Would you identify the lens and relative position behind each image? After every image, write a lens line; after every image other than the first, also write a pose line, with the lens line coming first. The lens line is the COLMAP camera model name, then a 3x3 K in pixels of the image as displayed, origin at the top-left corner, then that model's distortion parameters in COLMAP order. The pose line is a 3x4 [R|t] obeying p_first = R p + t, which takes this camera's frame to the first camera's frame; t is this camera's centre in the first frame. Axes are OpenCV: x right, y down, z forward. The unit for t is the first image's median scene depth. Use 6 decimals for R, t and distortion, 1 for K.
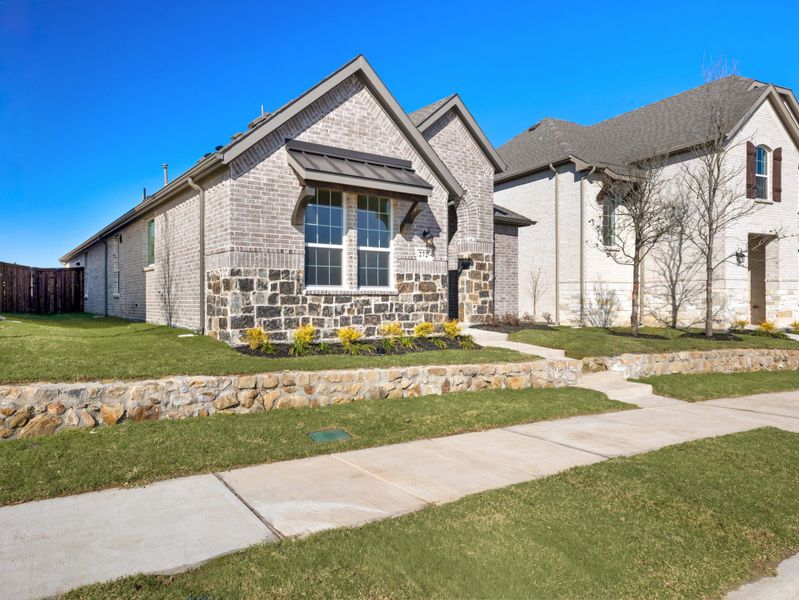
lens RADIAL K [[557.3, 0, 398.7], [0, 557.3, 300.2], [0, 0, 1]] dist [-0.001366, -0.000172]
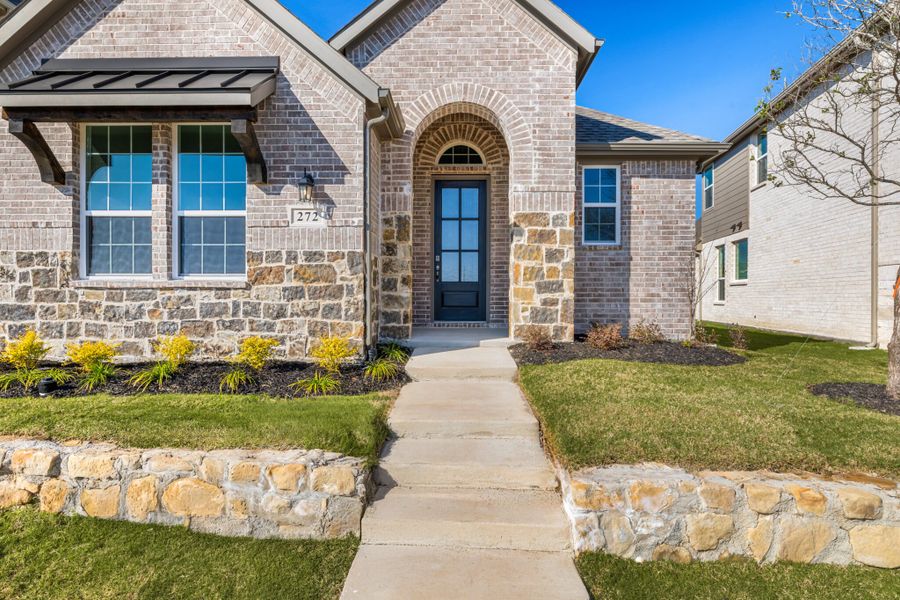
lens RADIAL K [[515.2, 0, 450.5], [0, 515.2, 297.8], [0, 0, 1]] dist [0.004285, 0.000839]
pose [[0.780954, 0.004135, -0.624575, 0.519000], [-0.004568, 0.999989, 0.000909, -0.000698], [0.624572, 0.002143, 0.780964, 0.725571]]
